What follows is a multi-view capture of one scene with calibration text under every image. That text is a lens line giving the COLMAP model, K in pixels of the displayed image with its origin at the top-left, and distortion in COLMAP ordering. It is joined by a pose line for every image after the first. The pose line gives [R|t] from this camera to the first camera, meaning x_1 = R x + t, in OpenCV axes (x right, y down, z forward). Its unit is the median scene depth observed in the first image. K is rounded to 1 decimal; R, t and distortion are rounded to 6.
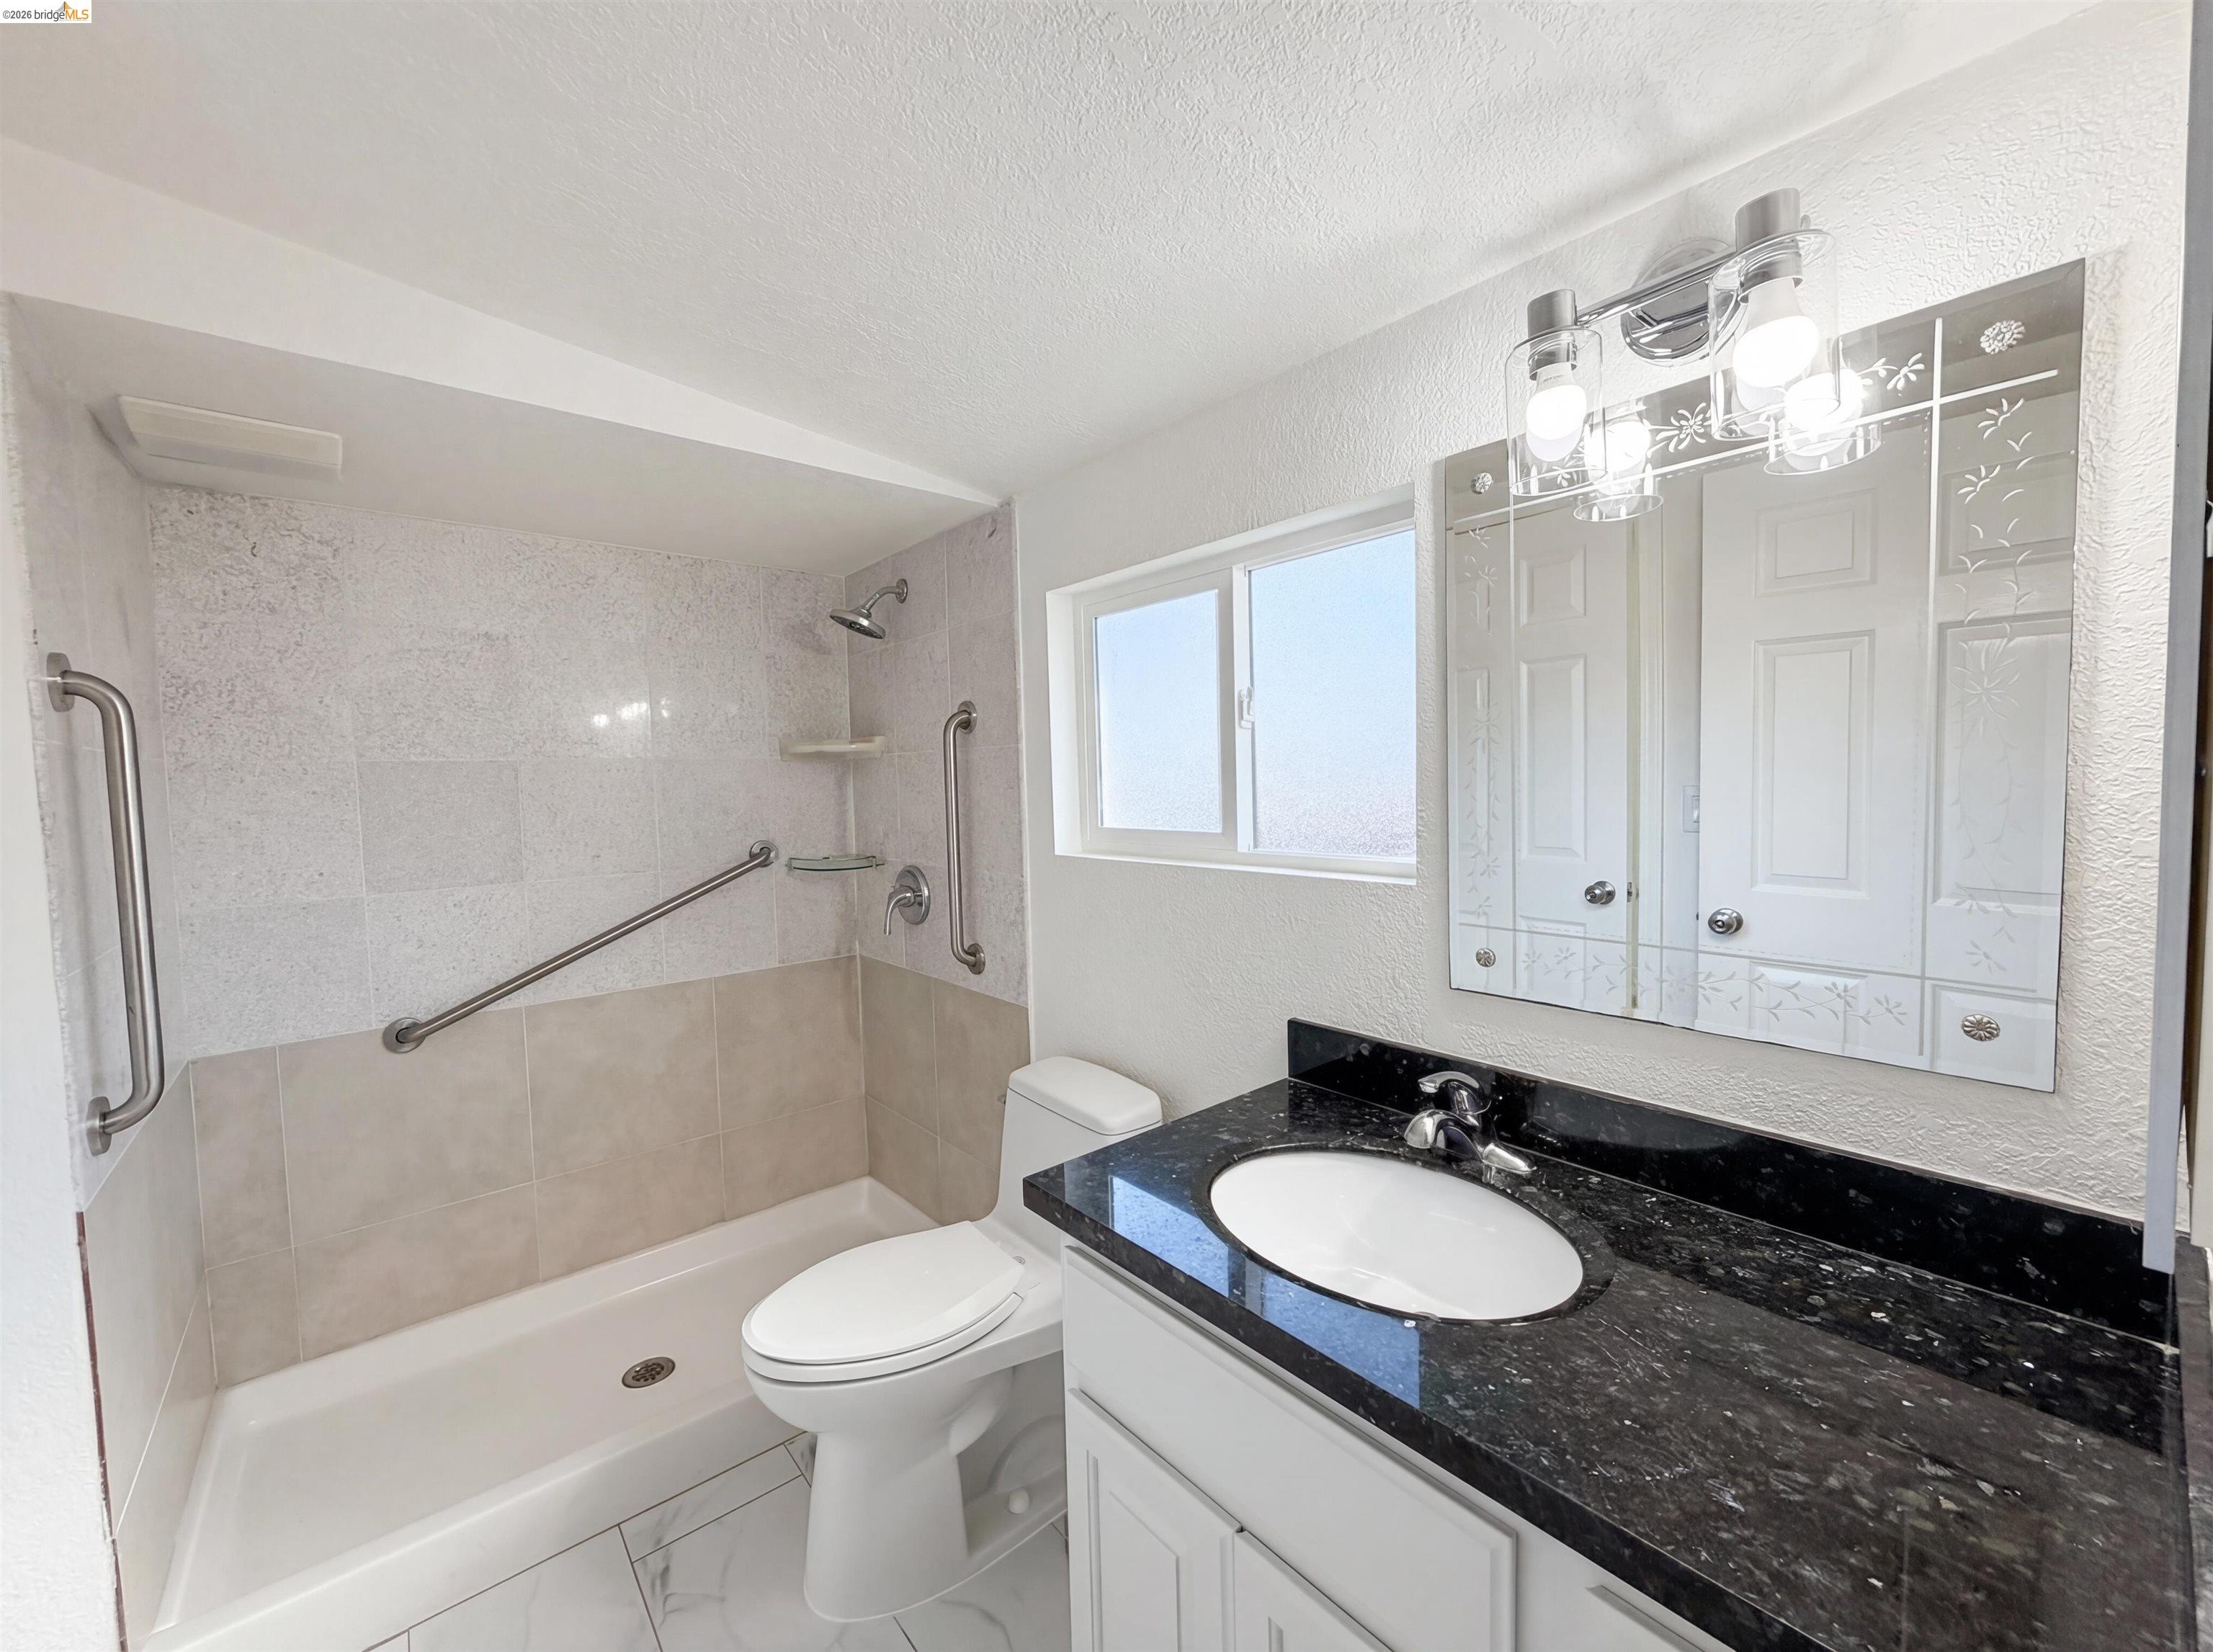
lens RADIAL K [[880.4, 0, 1101.8], [0, 880.4, 830.4], [0, 0, 1]] dist [-0.000065, -0.000342]
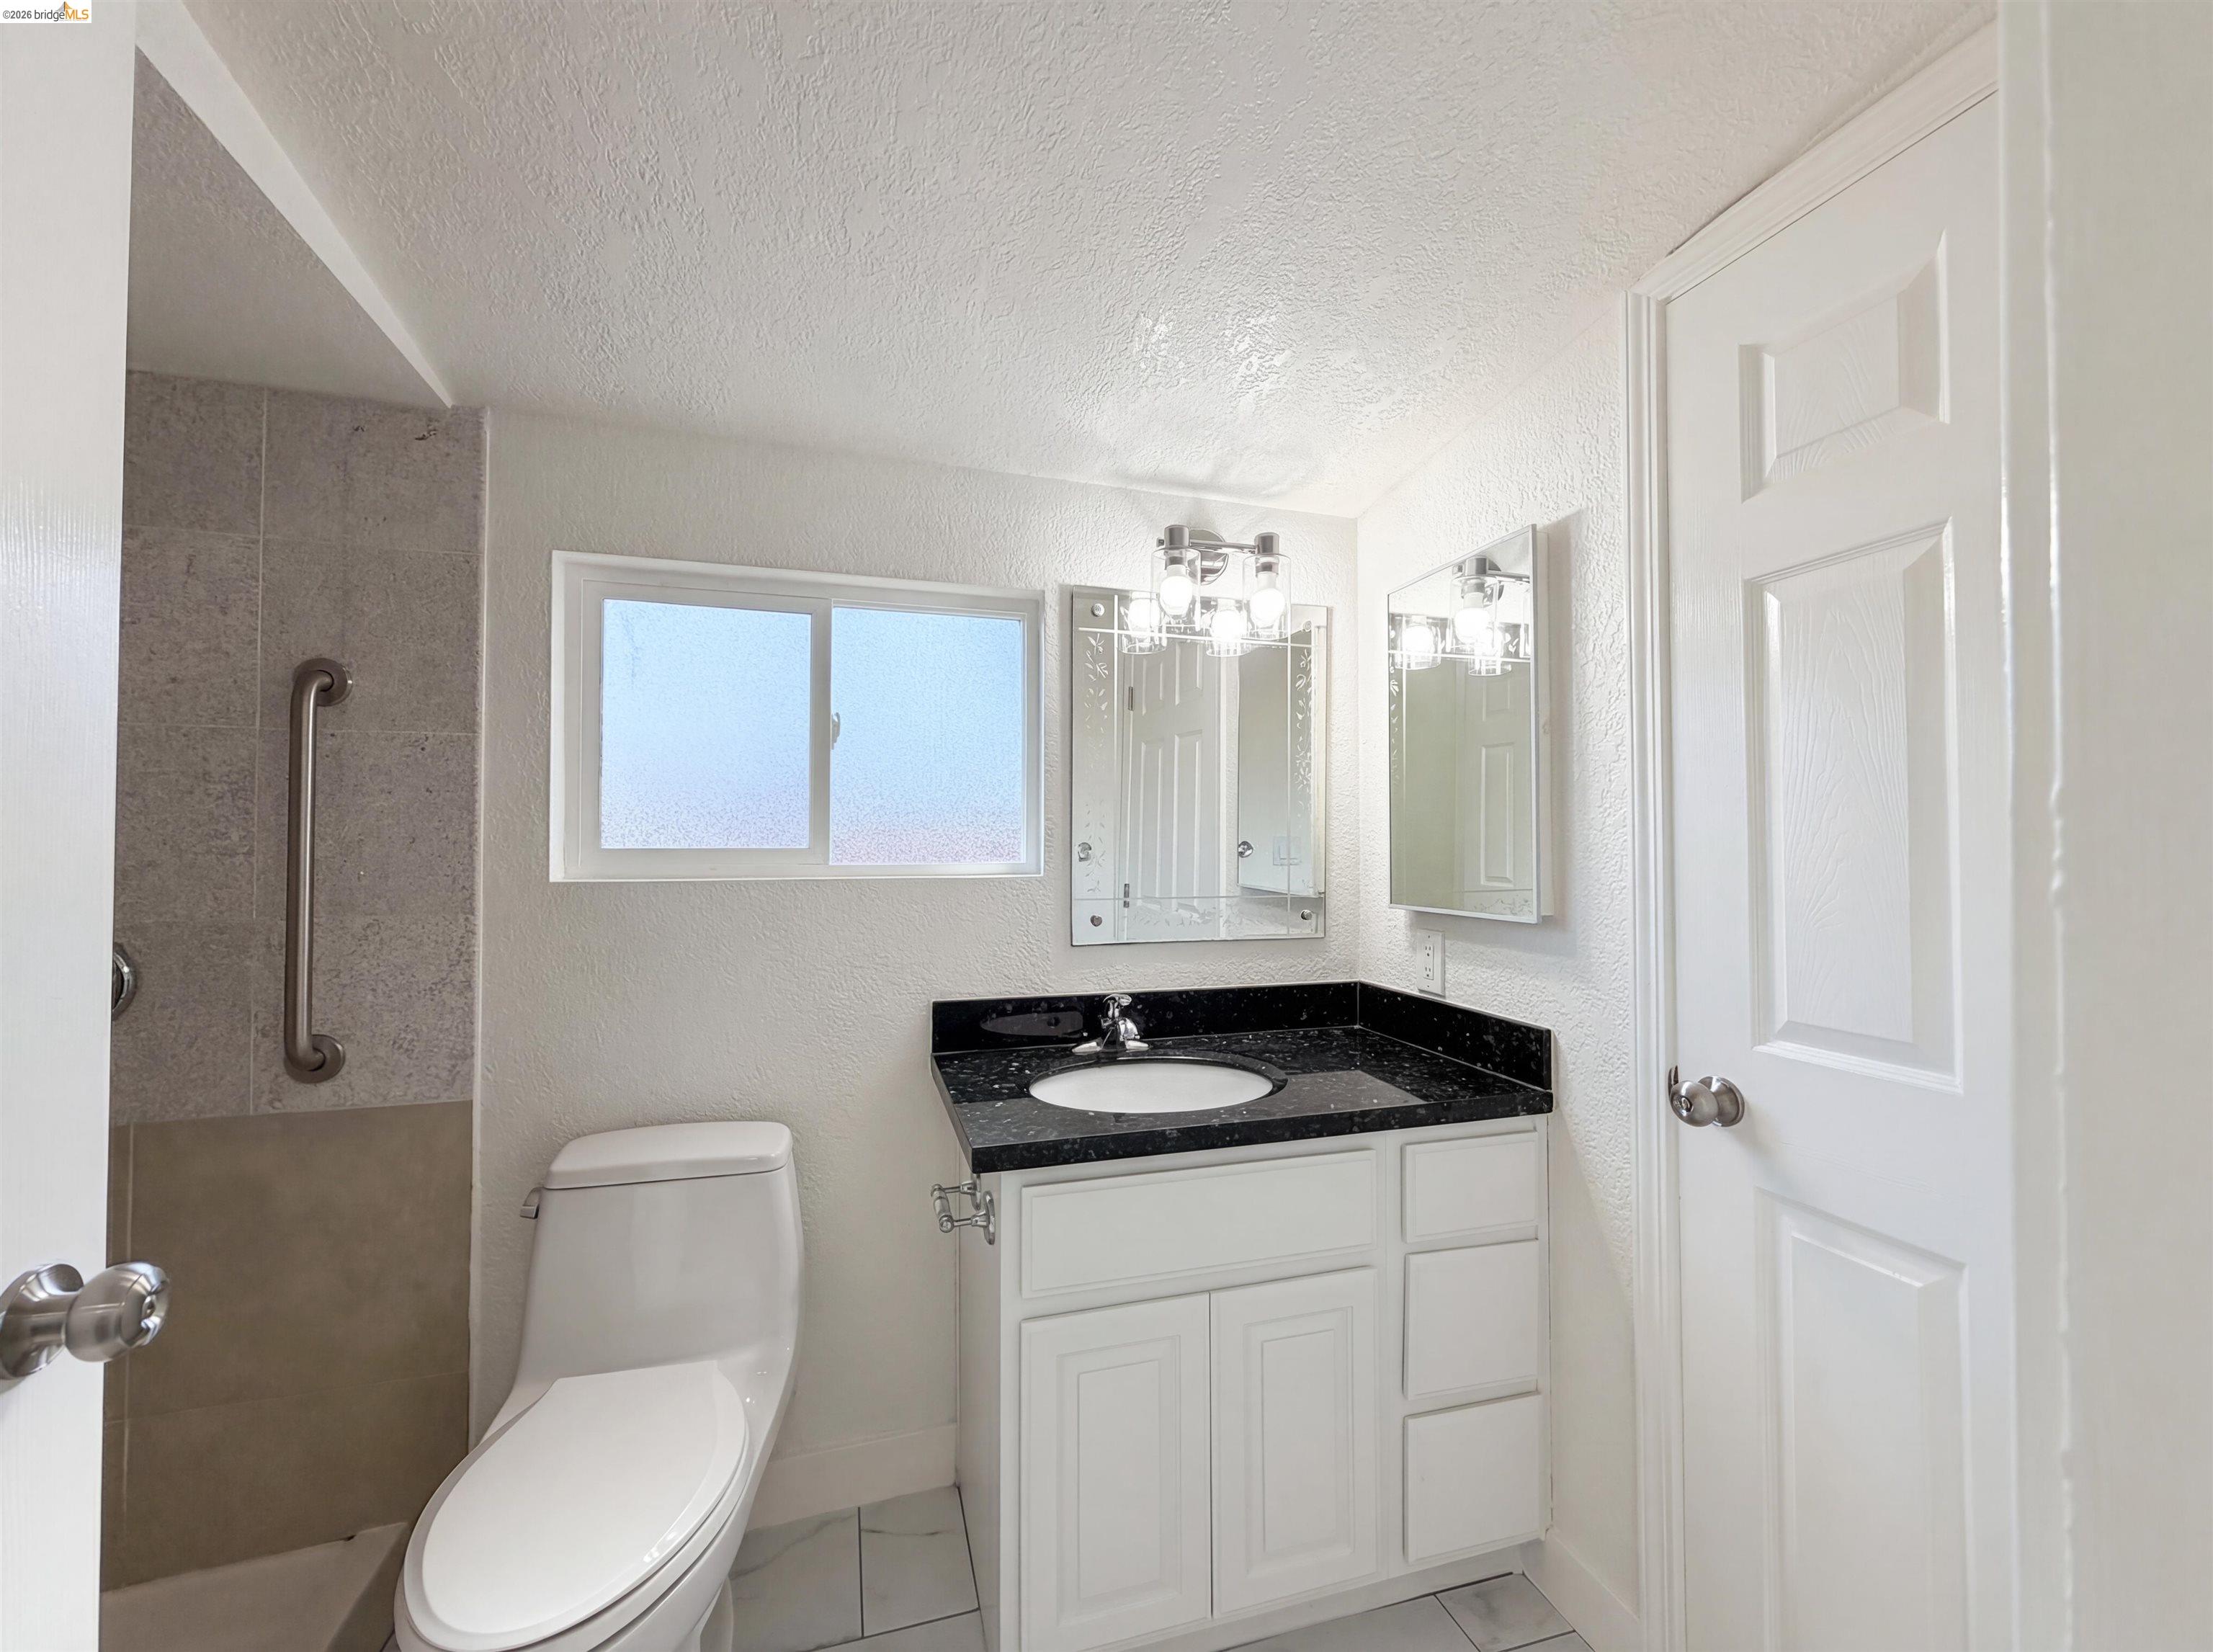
lens RADIAL K [[880.4, 0, 1101.8], [0, 880.4, 830.4], [0, 0, 1]] dist [-0.000065, -0.000342]
pose [[0.395431, 0.030499, 0.917989, -0.687739], [0.044402, 0.997645, -0.052272, 0.051551], [-0.917422, 0.061431, 0.393145, 0.286694]]
